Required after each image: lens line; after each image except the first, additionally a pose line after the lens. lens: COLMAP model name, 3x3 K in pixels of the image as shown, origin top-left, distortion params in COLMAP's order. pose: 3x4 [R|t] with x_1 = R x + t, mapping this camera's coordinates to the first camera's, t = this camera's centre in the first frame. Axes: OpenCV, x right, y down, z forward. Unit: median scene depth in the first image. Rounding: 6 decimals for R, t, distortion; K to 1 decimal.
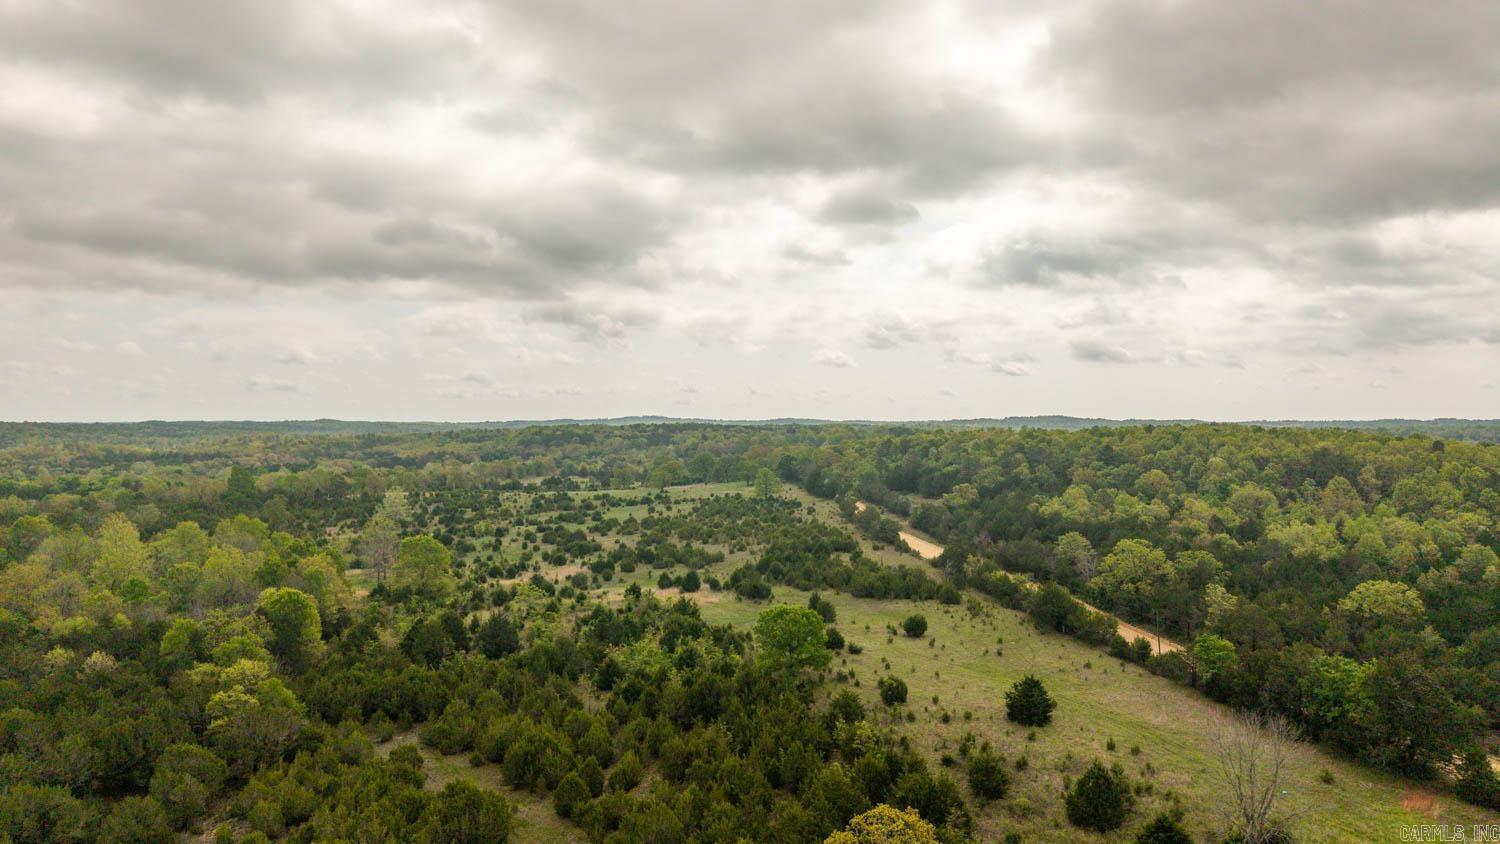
lens RADIAL K [[1010.8, 0, 751.8], [0, 1010.8, 426.0], [0, 0, 1]] dist [0.010793, -0.006593]
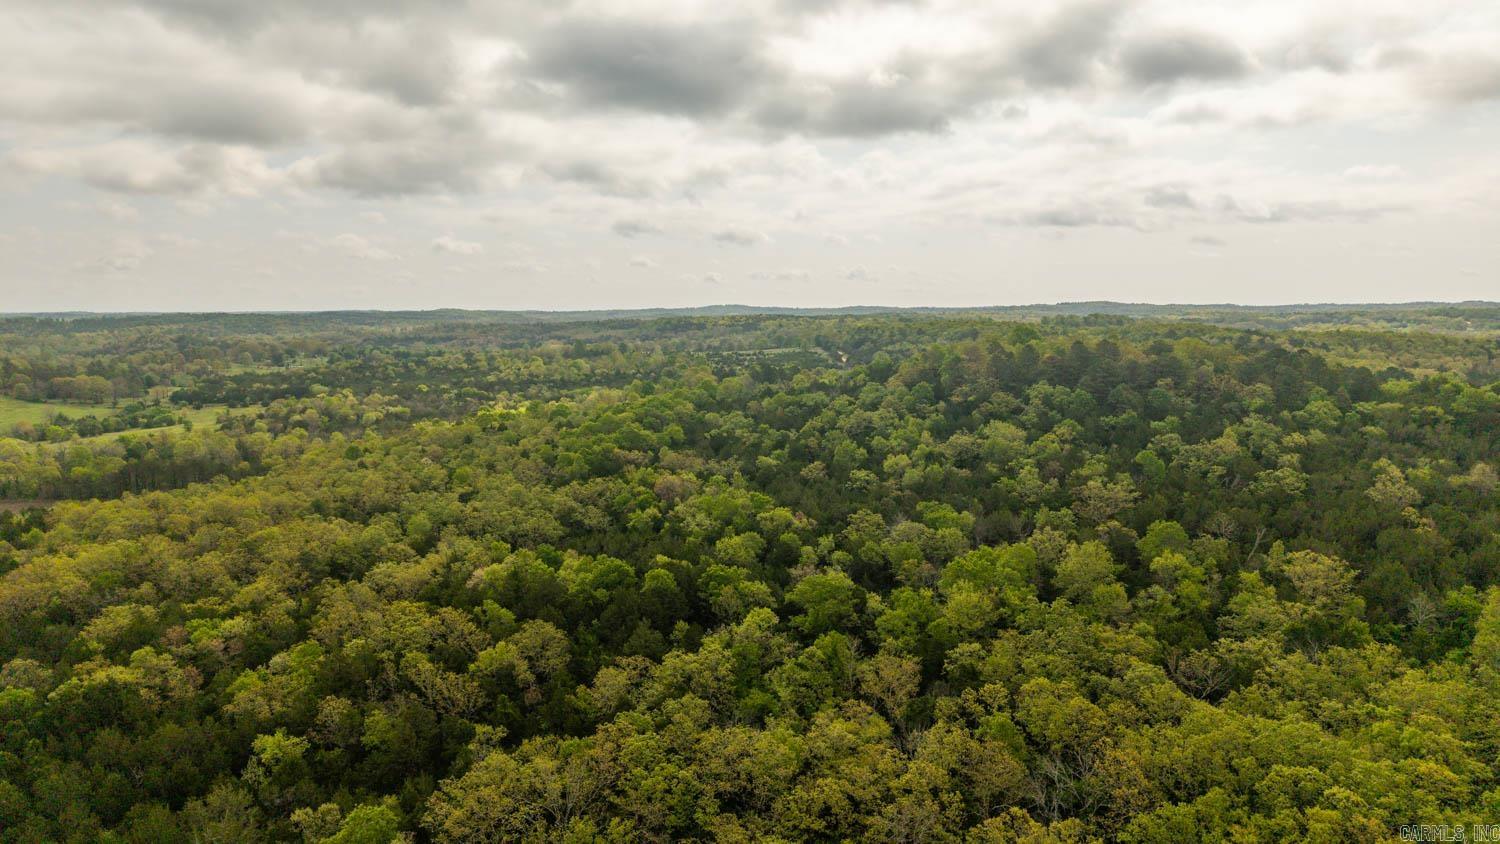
lens RADIAL K [[1010.8, 0, 751.8], [0, 1010.8, 426.0], [0, 0, 1]] dist [0.010793, -0.006593]
pose [[0.996977, 0.001911, -0.077670, 0.027677], [0.006861, 0.993625, 0.112524, -0.009537], [0.077390, -0.112717, 0.990609, -0.515540]]
